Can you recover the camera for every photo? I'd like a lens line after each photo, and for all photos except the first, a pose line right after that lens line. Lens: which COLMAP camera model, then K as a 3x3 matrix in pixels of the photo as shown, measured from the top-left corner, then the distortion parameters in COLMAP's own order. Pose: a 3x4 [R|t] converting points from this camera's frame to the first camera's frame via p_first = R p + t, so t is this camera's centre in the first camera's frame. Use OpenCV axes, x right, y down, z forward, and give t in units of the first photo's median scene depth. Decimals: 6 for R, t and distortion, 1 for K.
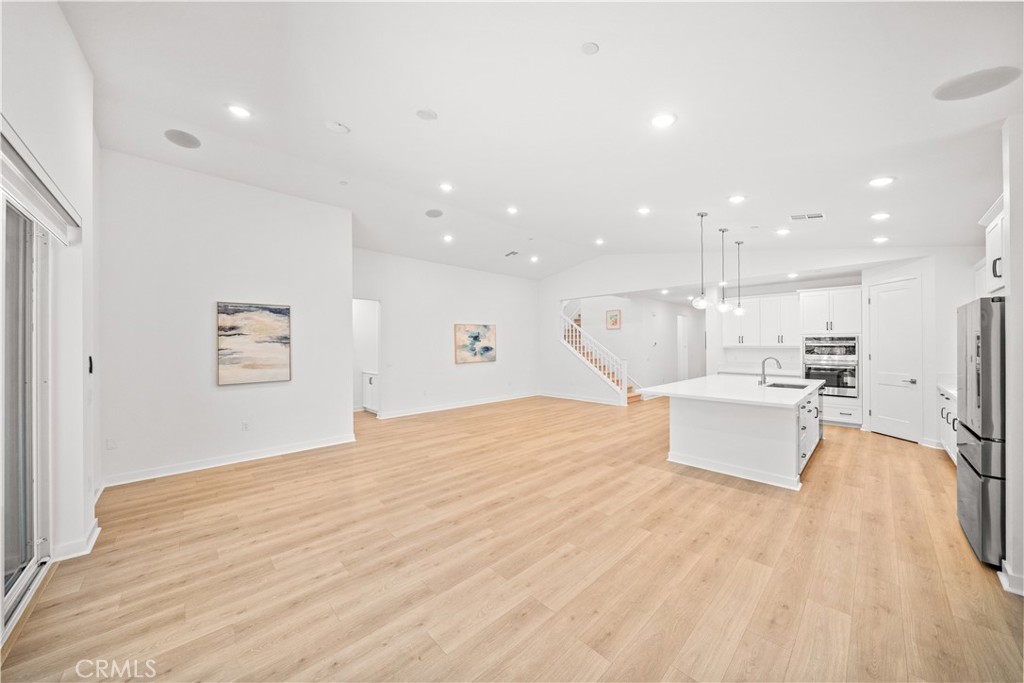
lens RADIAL K [[348.6, 0, 509.4], [0, 348.6, 344.5], [0, 0, 1]] dist [-0.010995, 0.000367]
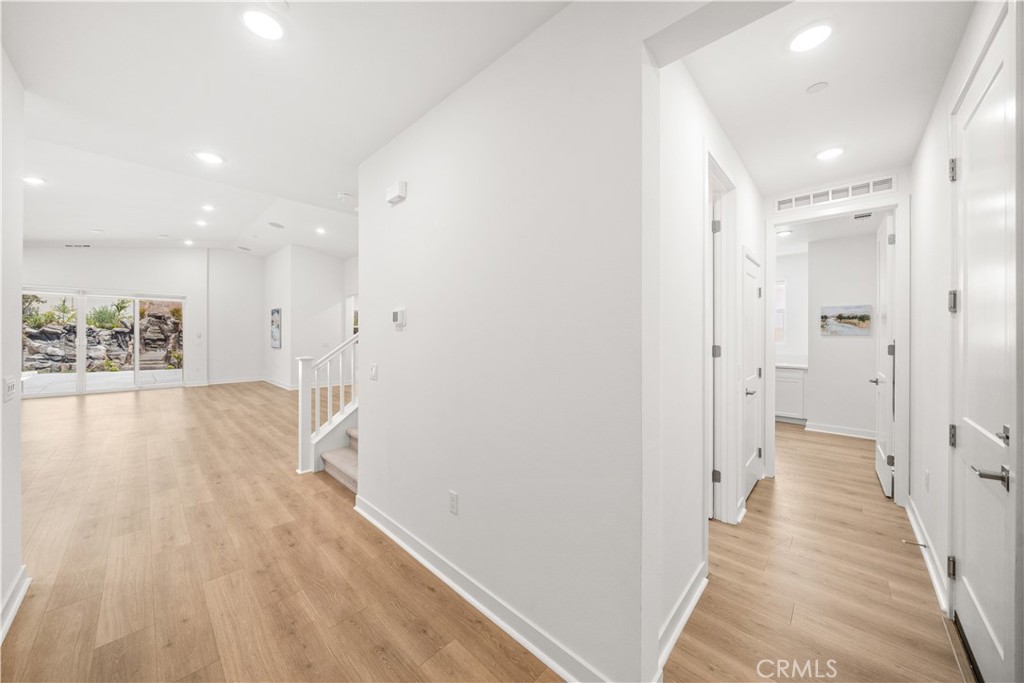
lens RADIAL K [[348.6, 0, 512.1], [0, 348.6, 334.9], [0, 0, 1]] dist [-0.010995, 0.000367]
pose [[0.064245, 0.010367, -0.997880, 1.052790], [0.001764, 0.999943, 0.010502, 0.011891], [0.997933, -0.002435, 0.064223, 1.701534]]
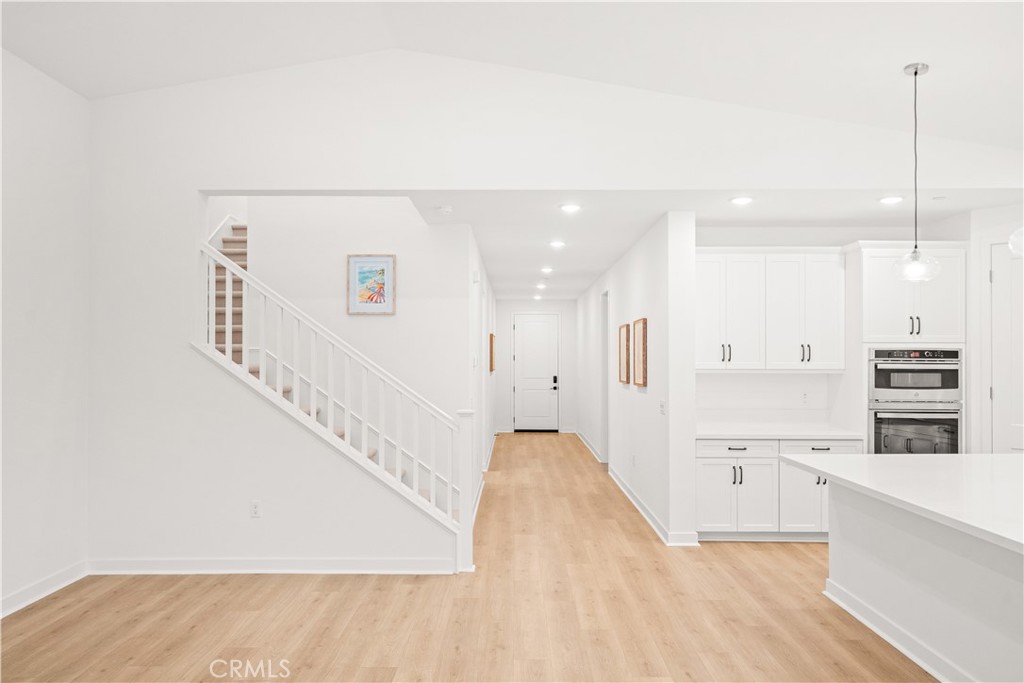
lens RADIAL K [[670.9, 0, 515.1], [0, 670.9, 350.7], [0, 0, 1]] dist [0.007237, 0.001261]
pose [[0.688636, 0.013660, 0.724978, -0.088082], [-0.005789, 0.999894, -0.013342, -0.005878], [-0.725084, 0.004991, 0.688642, 0.798872]]
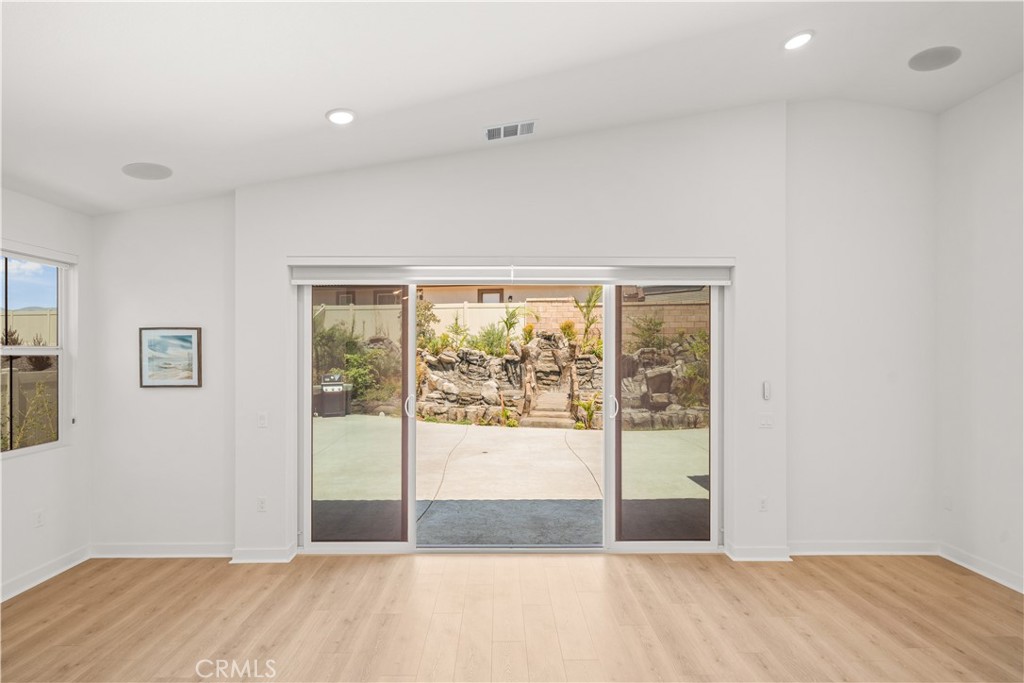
lens RADIAL K [[512.9, 0, 506.2], [0, 512.9, 356.5], [0, 0, 1]] dist [0.000849, -0.000679]
pose [[-0.675794, 0.008524, -0.737041, 0.194536], [0.006037, 0.999964, 0.006030, -0.024902], [0.737066, -0.000374, -0.675821, 0.643044]]
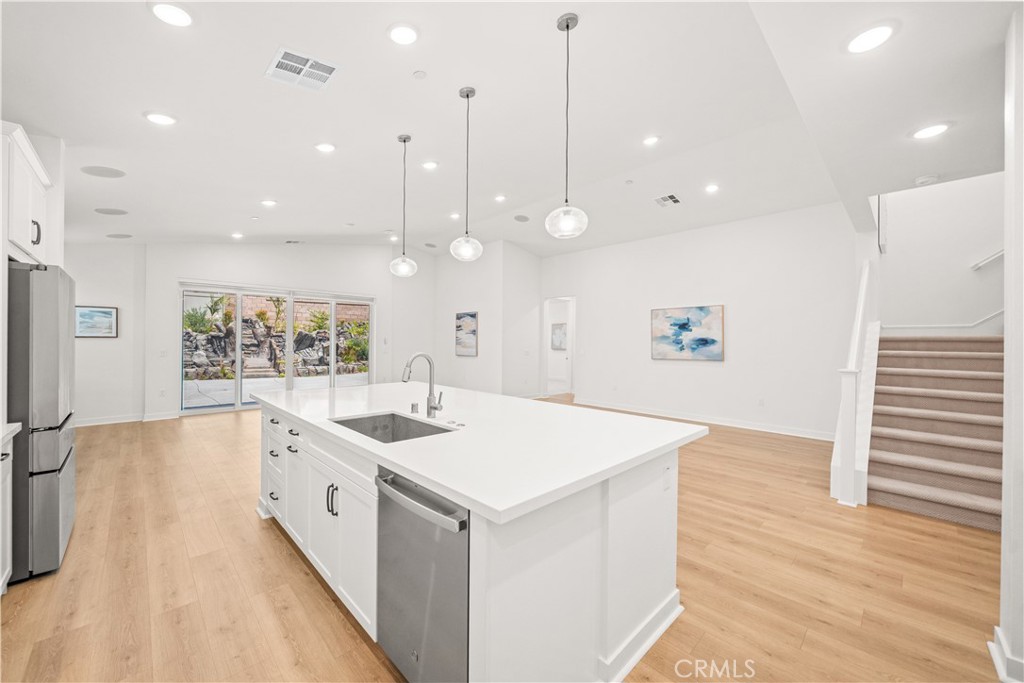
lens RADIAL K [[389.3, 0, 507.0], [0, 389.3, 339.6], [0, 0, 1]] dist [-0.003390, -0.000034]
pose [[0.009698, 0.003464, -0.999947, 1.000597], [-0.006356, 0.999974, 0.003402, 0.012690], [0.999933, 0.006323, 0.009720, 0.902629]]
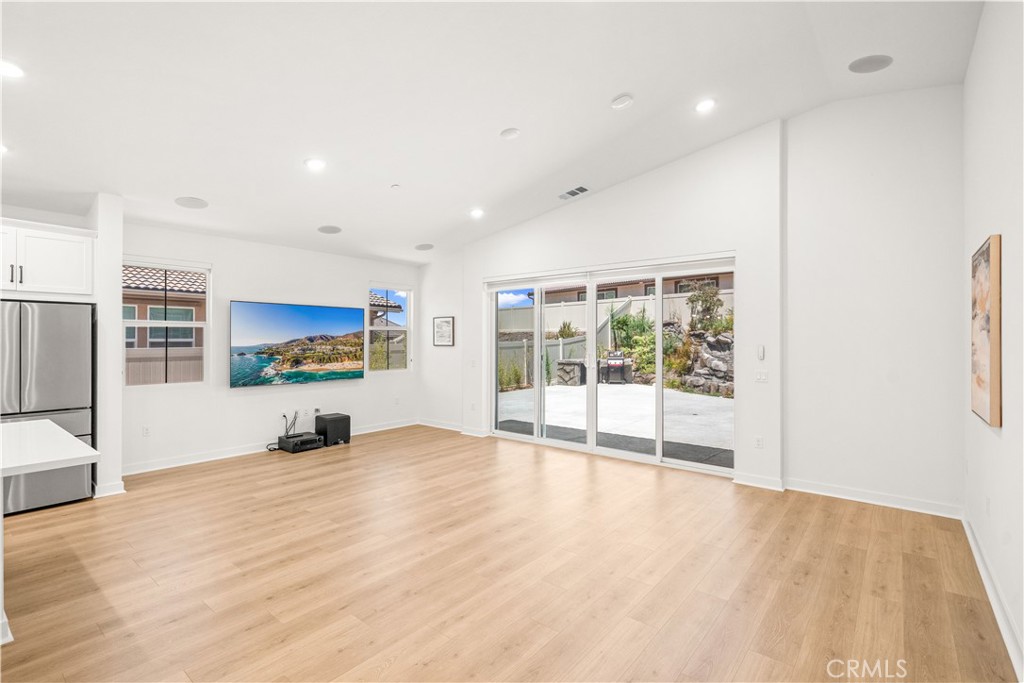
lens RADIAL K [[476.9, 0, 510.9], [0, 476.9, 340.8], [0, 0, 1]] dist [-0.008416, -0.000382]
pose [[-0.991506, 0.004275, -0.129991, -0.018530], [0.004404, 0.999990, -0.000709, 0.004979], [0.129986, -0.001275, -0.991515, 1.168167]]
